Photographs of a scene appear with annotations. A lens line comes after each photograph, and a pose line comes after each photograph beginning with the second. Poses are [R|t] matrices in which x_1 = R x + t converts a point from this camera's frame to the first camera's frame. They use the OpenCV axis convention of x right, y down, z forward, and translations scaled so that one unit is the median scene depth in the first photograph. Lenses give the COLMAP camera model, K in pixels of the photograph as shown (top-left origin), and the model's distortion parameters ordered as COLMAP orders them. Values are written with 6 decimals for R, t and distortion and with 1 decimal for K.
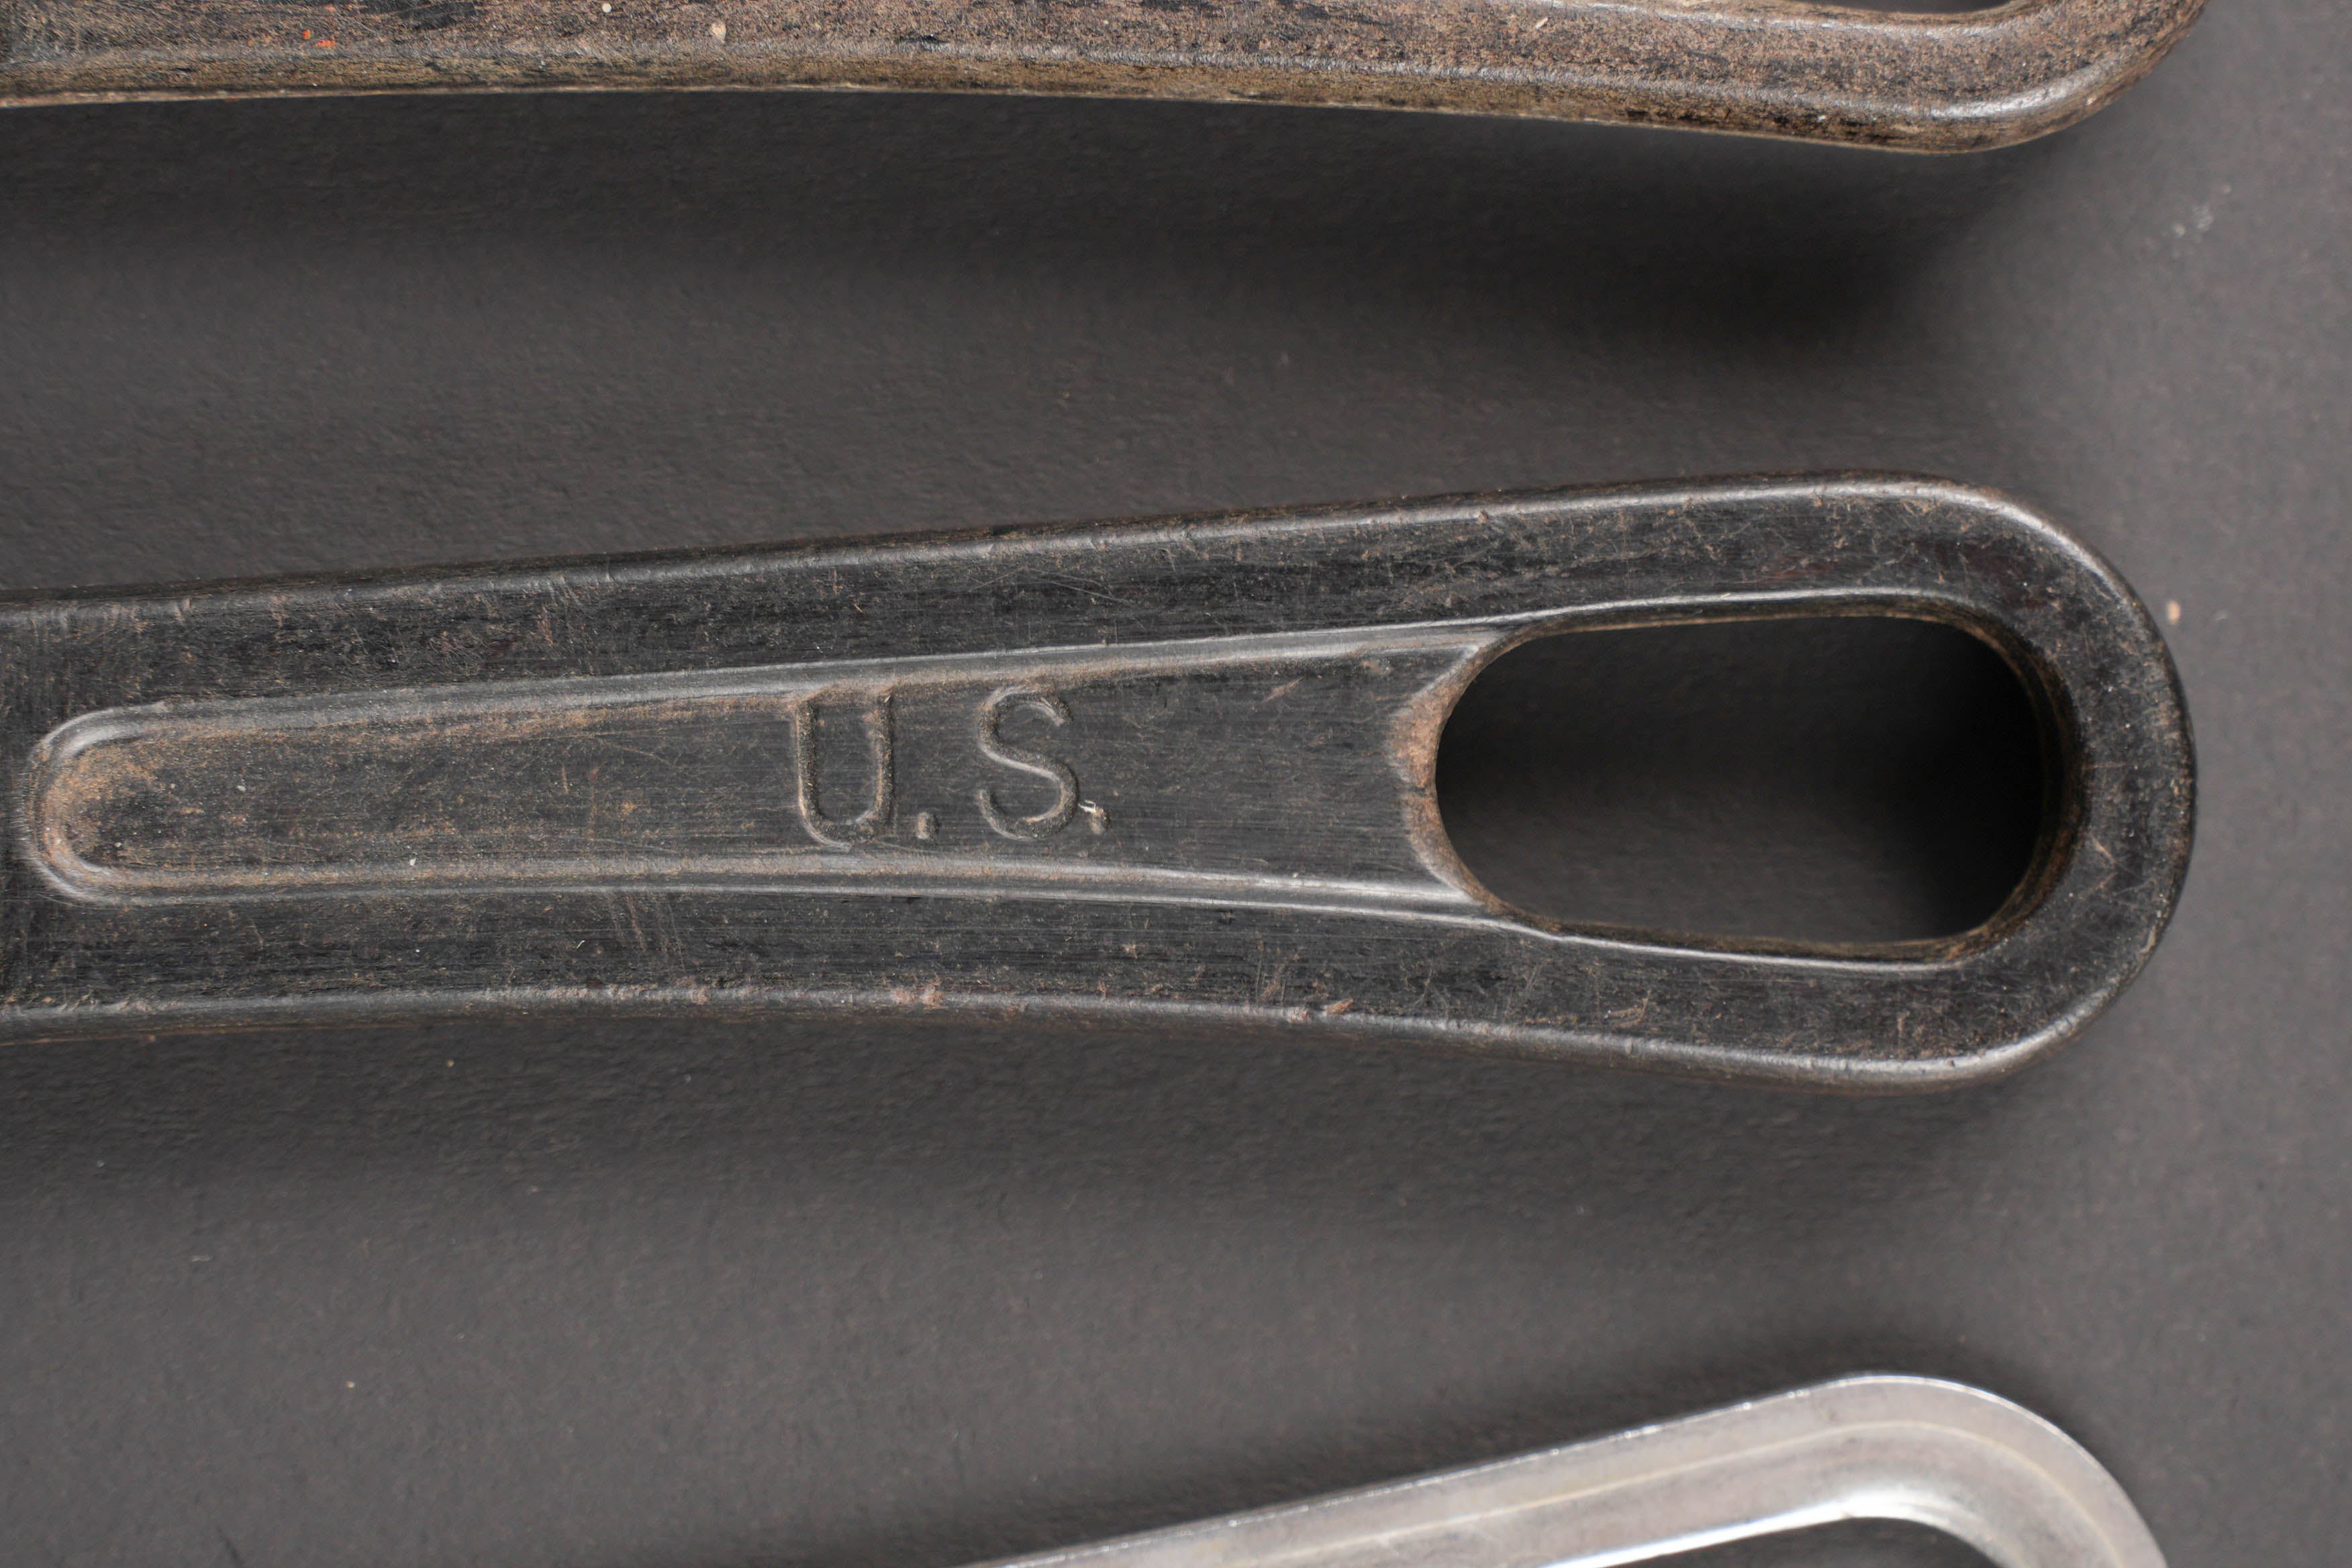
lens RADIAL K [[6471.3, 0, 1196.4], [0, 6471.3, 662.3], [0, 0, 1]] dist [0.312511, 0.260835]
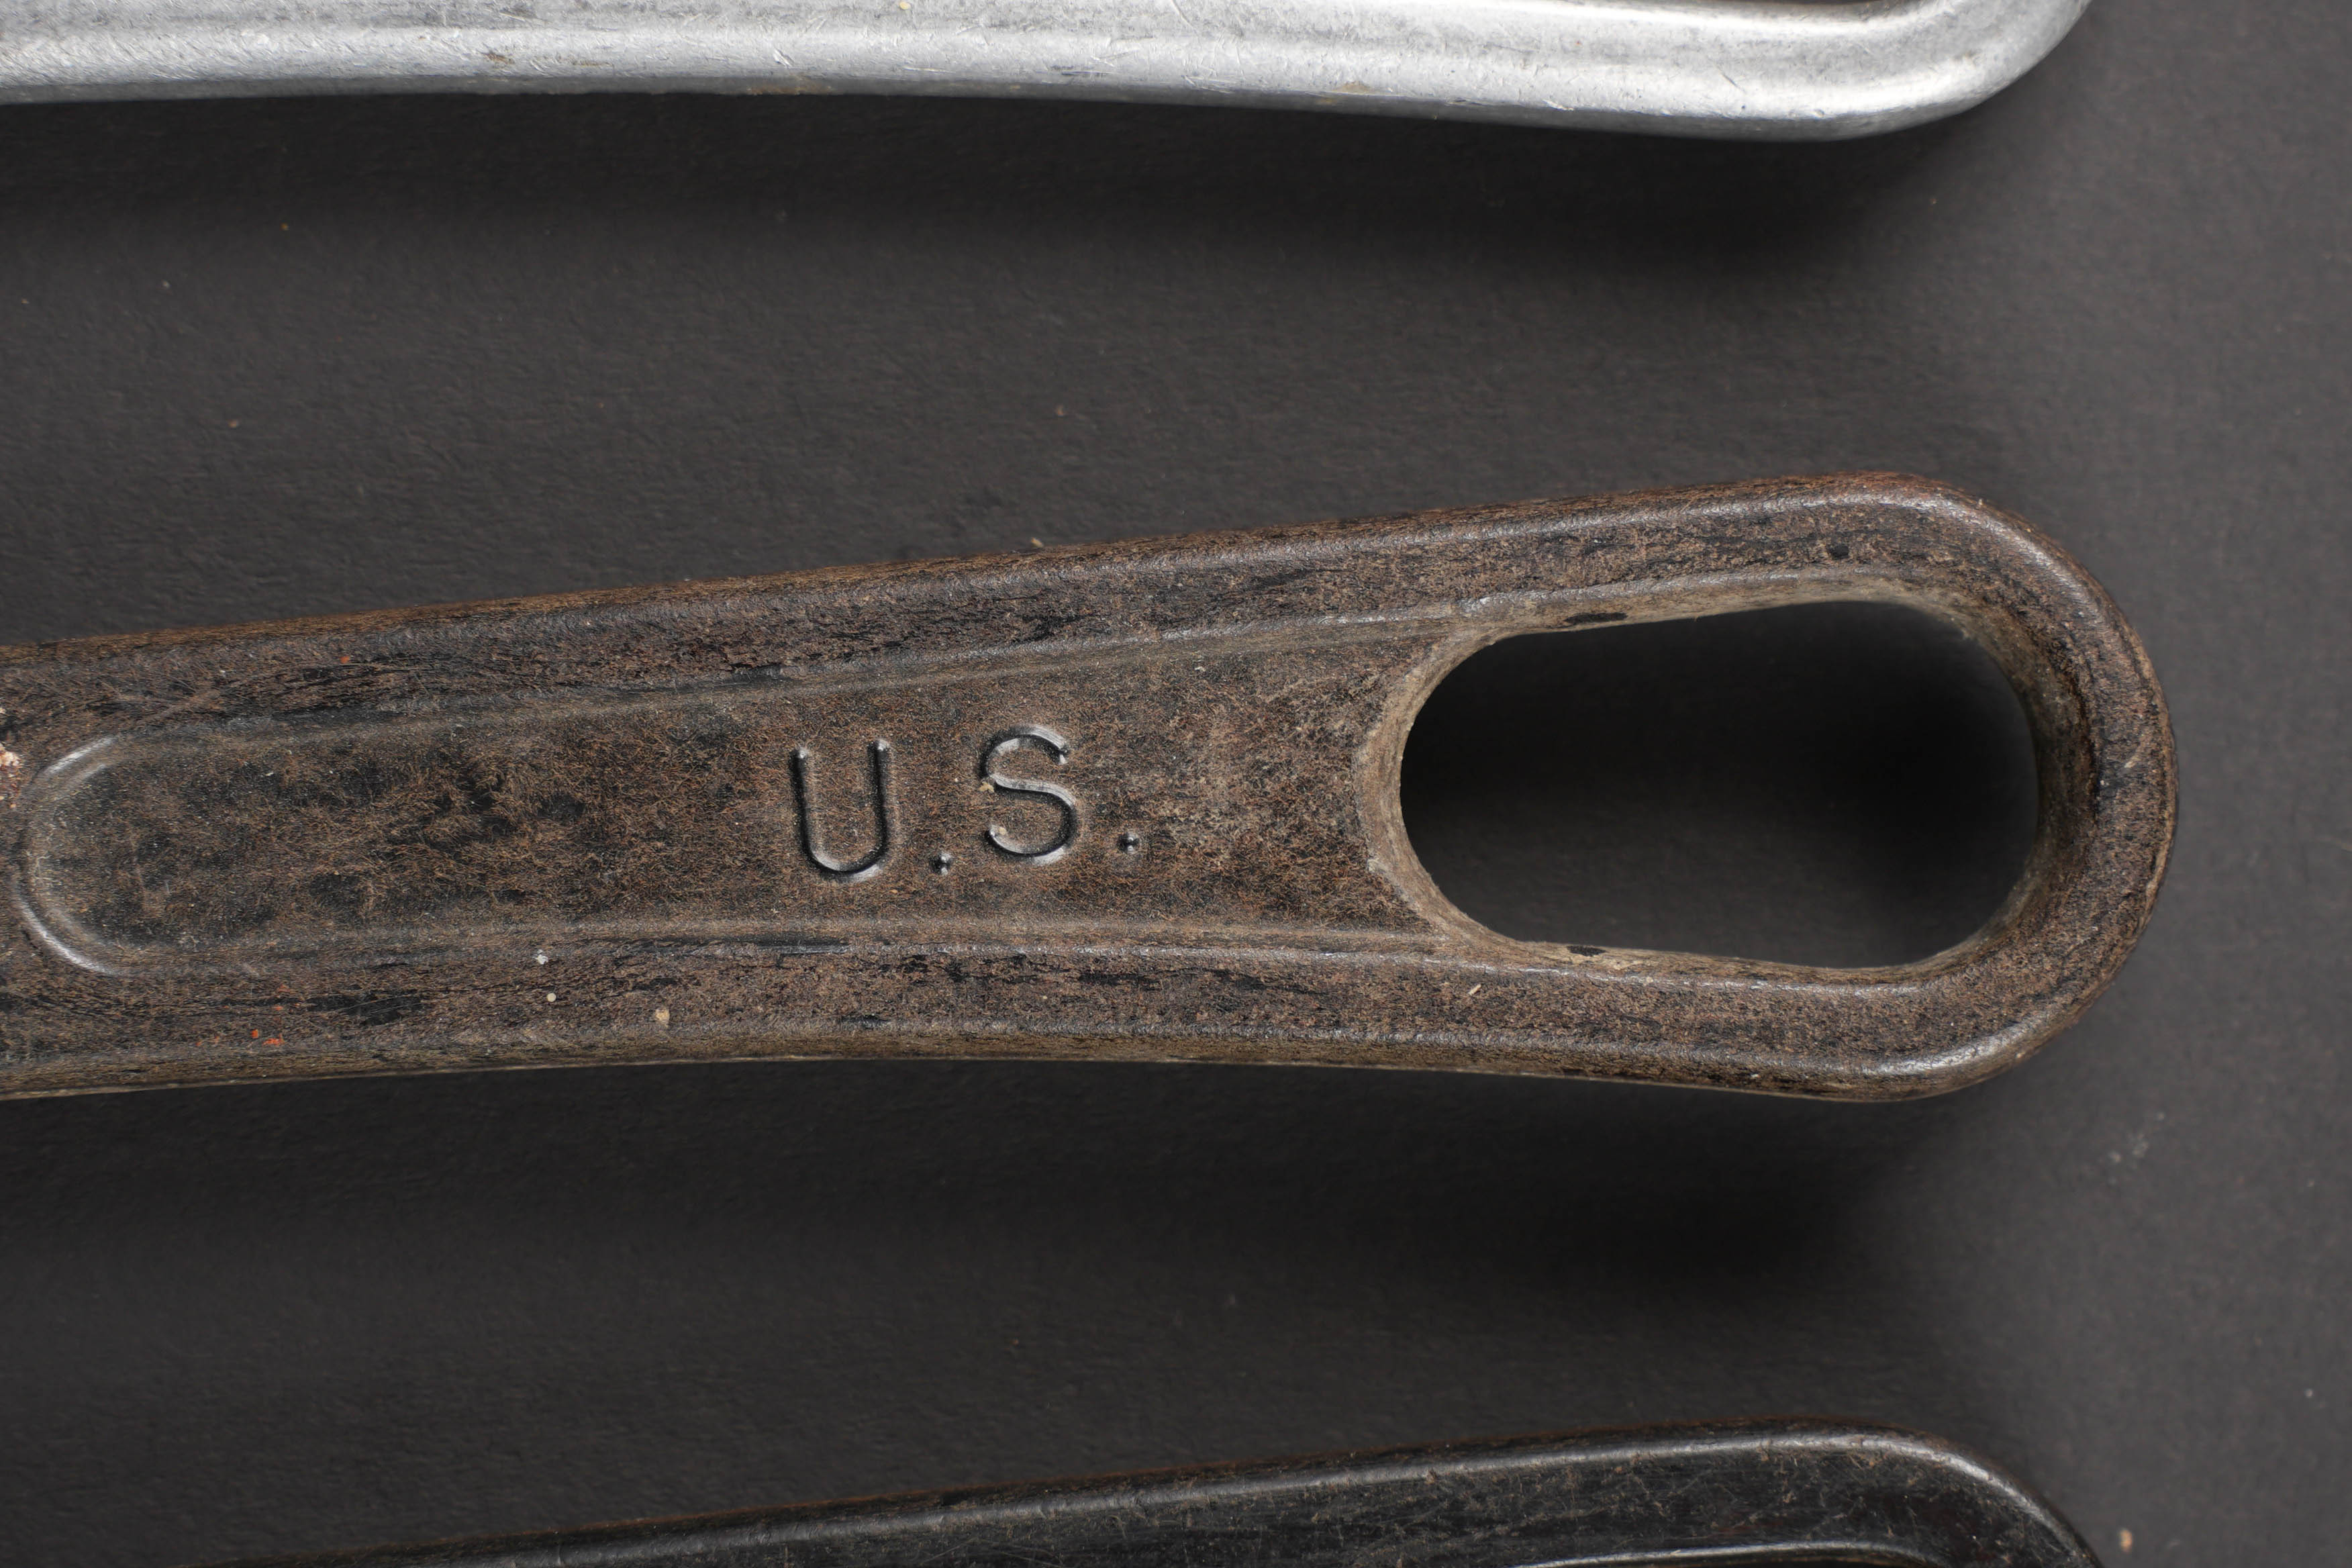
lens RADIAL K [[6471.3, 0, 1196.4], [0, 6471.3, 662.3], [0, 0, 1]] dist [0.312511, 0.260835]
pose [[0.999719, -0.023434, -0.003454, 0.014111], [0.023289, 0.999031, -0.037342, -0.110183], [0.004326, 0.037252, 0.999297, -0.011209]]
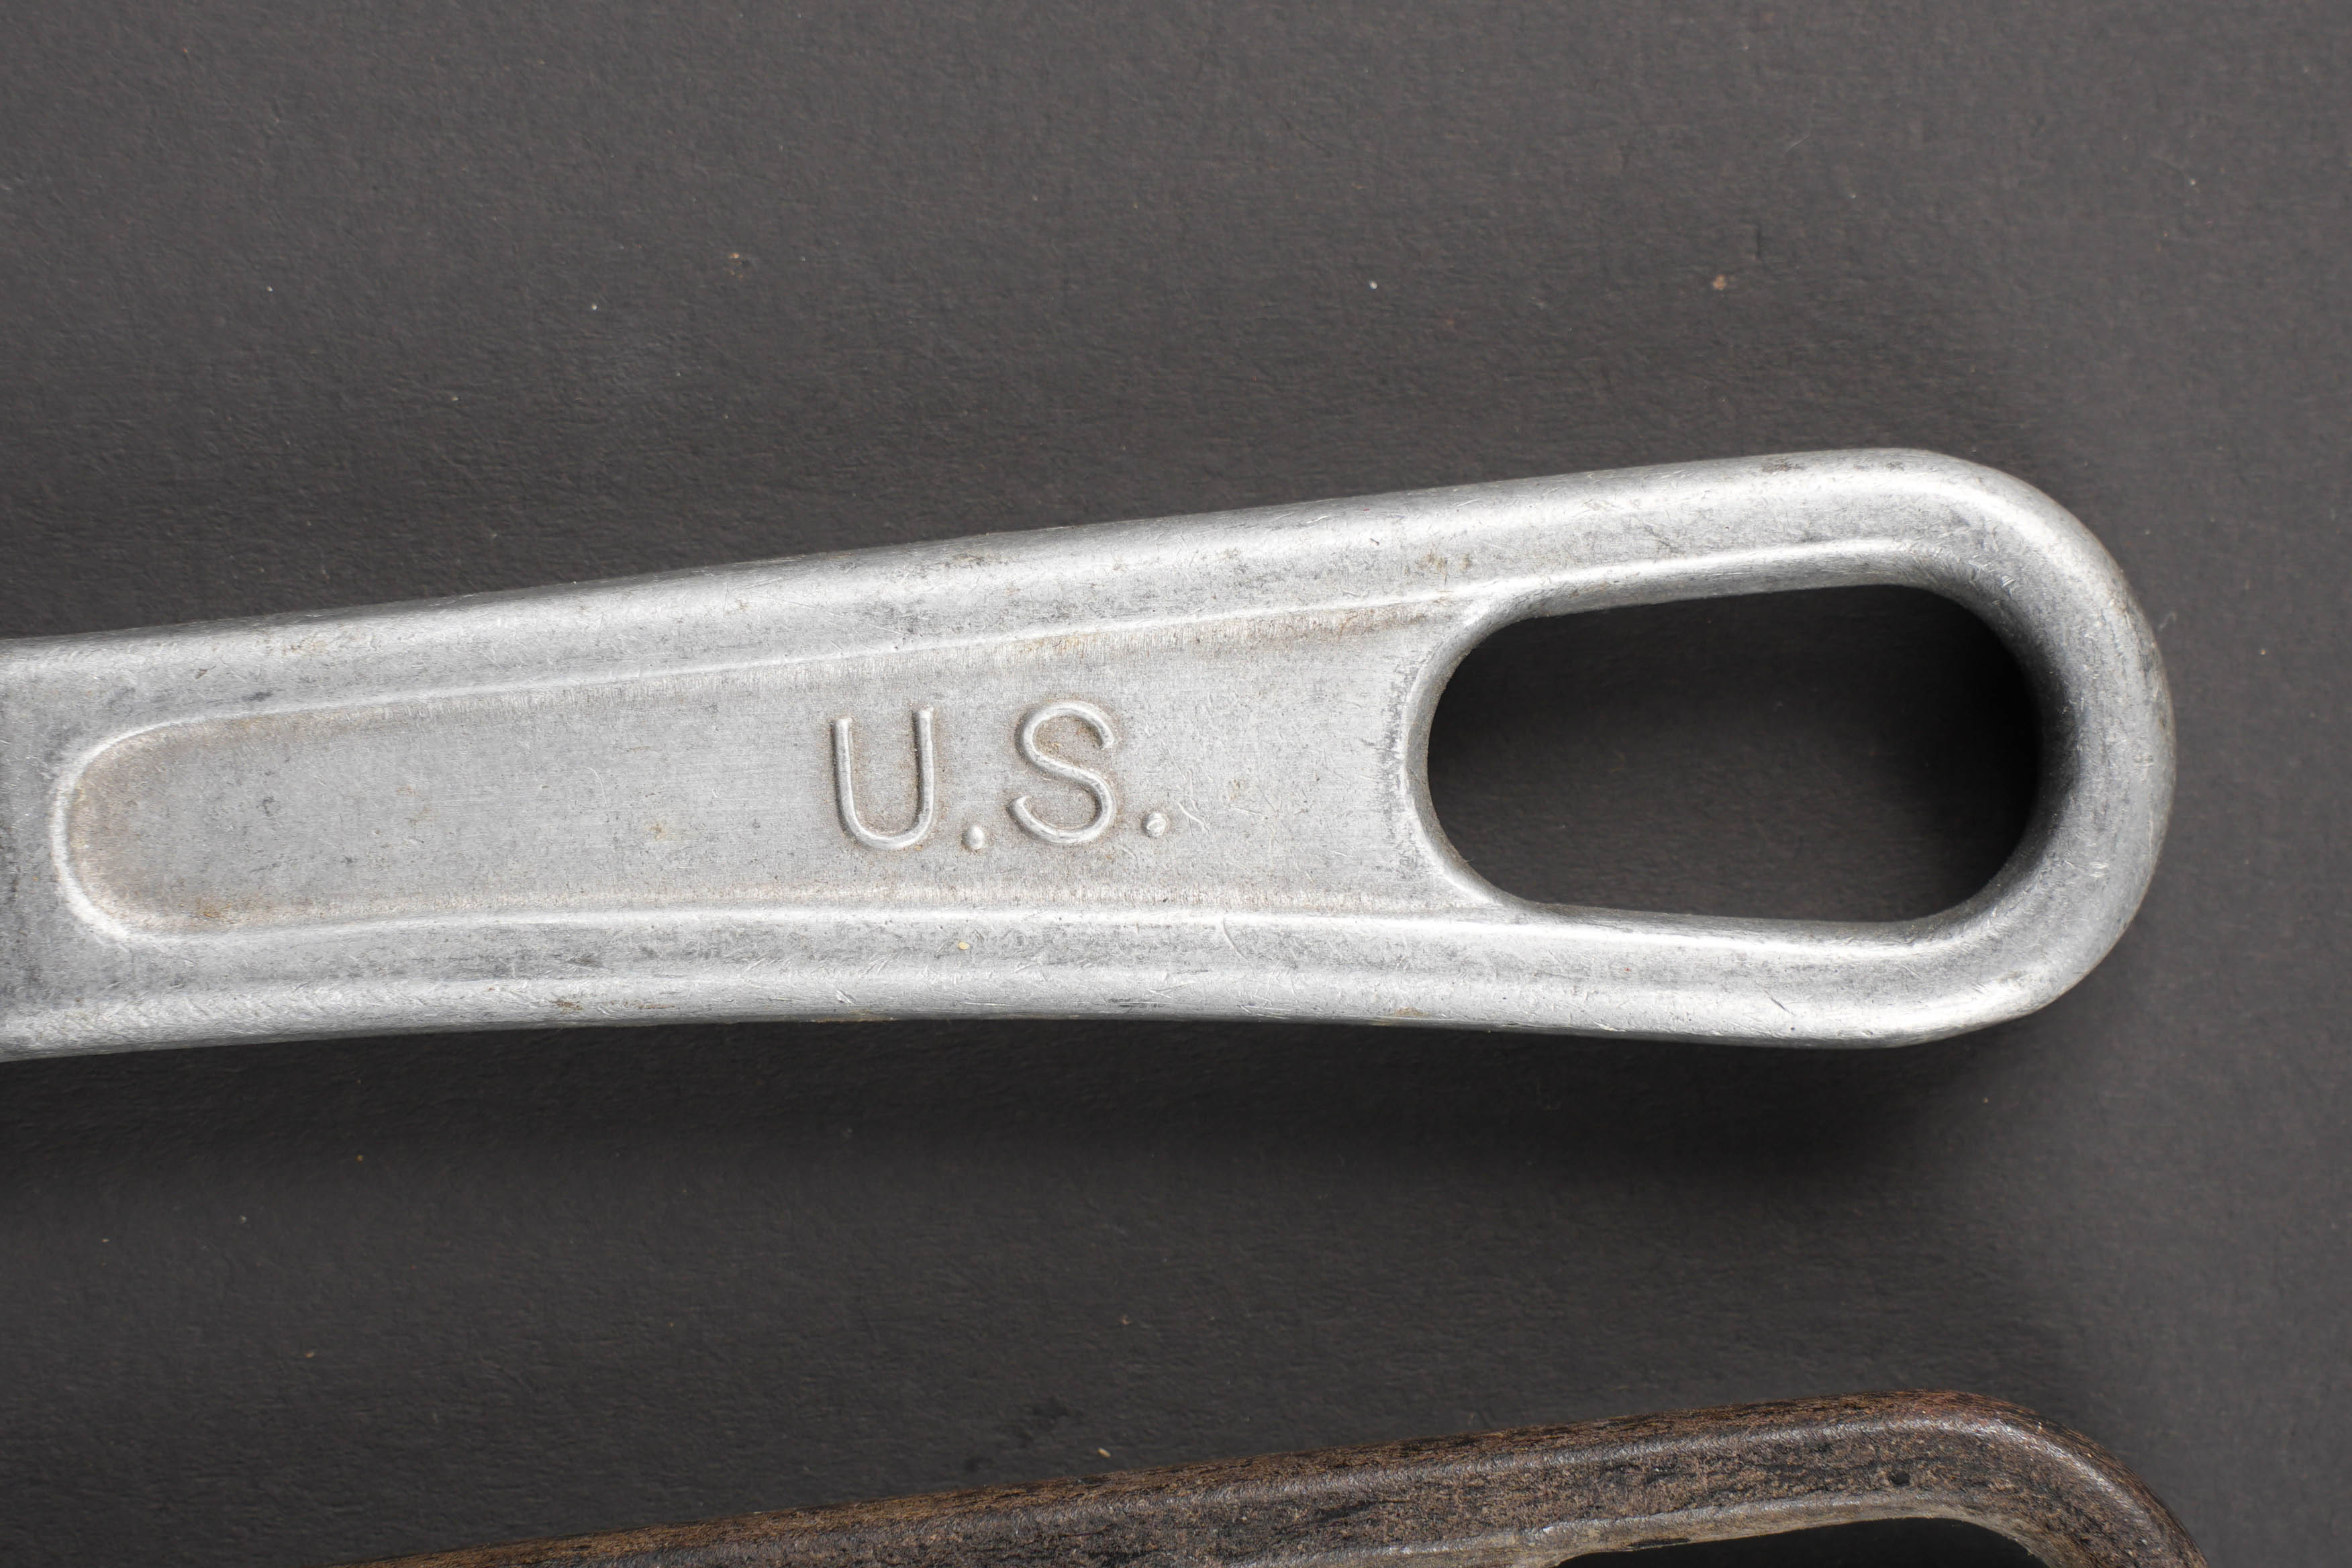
lens RADIAL K [[6471.3, 0, 1196.4], [0, 6471.3, 662.3], [0, 0, 1]] dist [0.312511, 0.260835]
pose [[0.998861, -0.041756, -0.023069, 0.029439], [0.040068, 0.996789, -0.069332, -0.219418], [0.025890, 0.068329, 0.997327, -0.030006]]
